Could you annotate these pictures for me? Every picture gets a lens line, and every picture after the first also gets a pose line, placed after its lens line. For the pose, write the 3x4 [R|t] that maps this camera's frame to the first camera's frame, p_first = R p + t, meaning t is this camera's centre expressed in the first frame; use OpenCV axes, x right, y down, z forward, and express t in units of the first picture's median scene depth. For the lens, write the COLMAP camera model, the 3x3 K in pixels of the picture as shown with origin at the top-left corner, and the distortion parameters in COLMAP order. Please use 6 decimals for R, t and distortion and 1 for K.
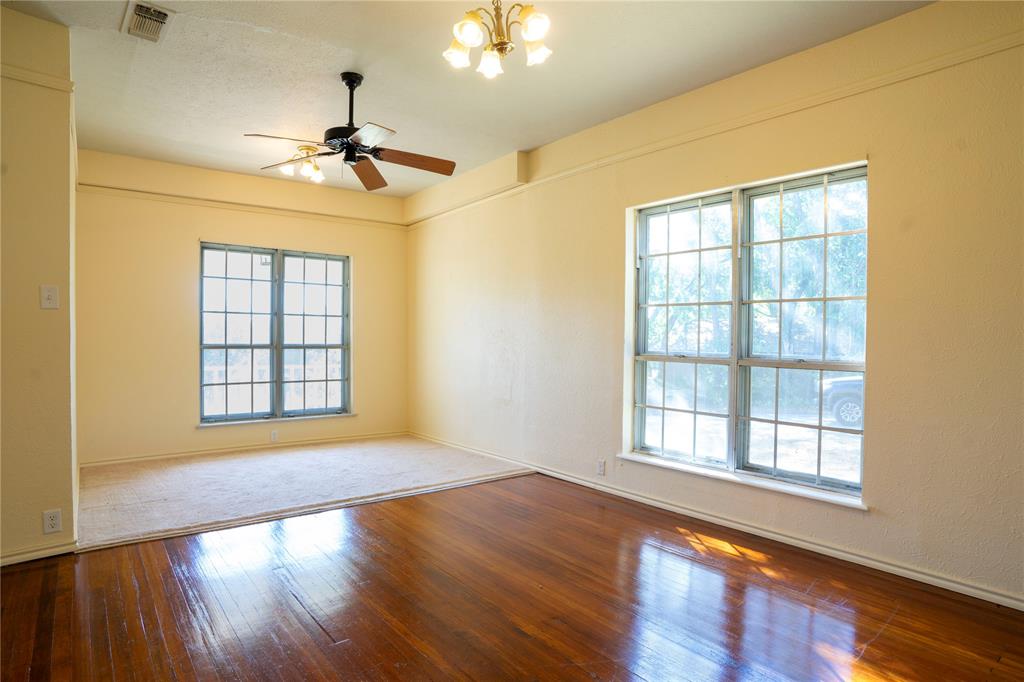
lens RADIAL K [[576.5, 0, 509.4], [0, 576.5, 348.2], [0, 0, 1]] dist [-0.085373, 0.045856]
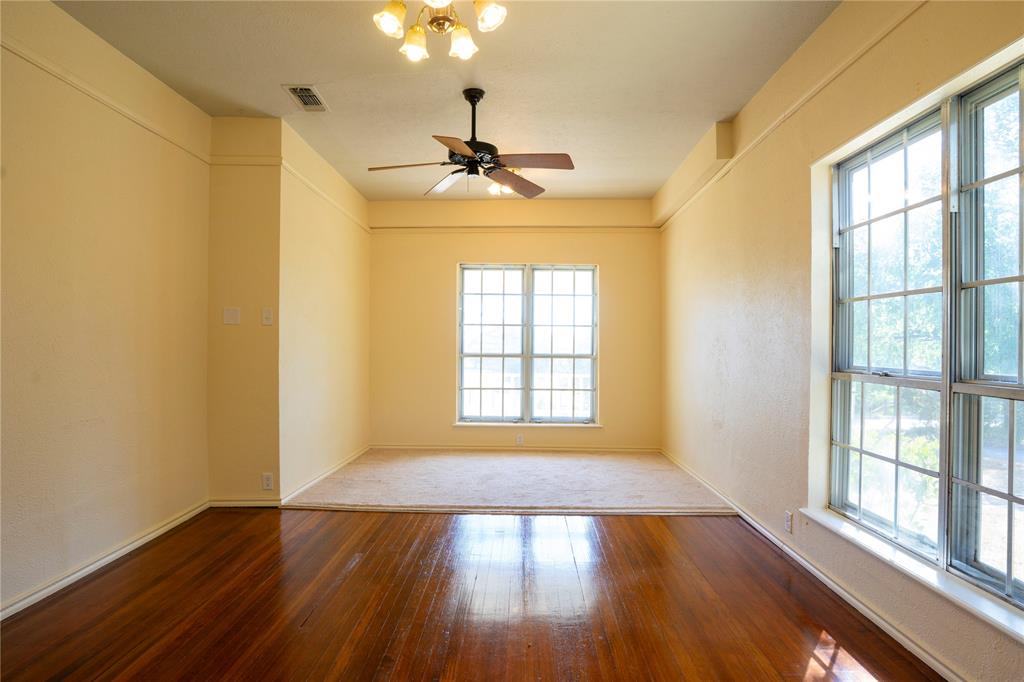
lens RADIAL K [[576.5, 0, 509.4], [0, 576.5, 348.2], [0, 0, 1]] dist [-0.085373, 0.045856]
pose [[0.765471, 0.000241, -0.643470, 0.358579], [-0.012356, 0.999821, -0.014324, -0.001479], [0.643351, 0.018915, 0.765337, 0.213297]]
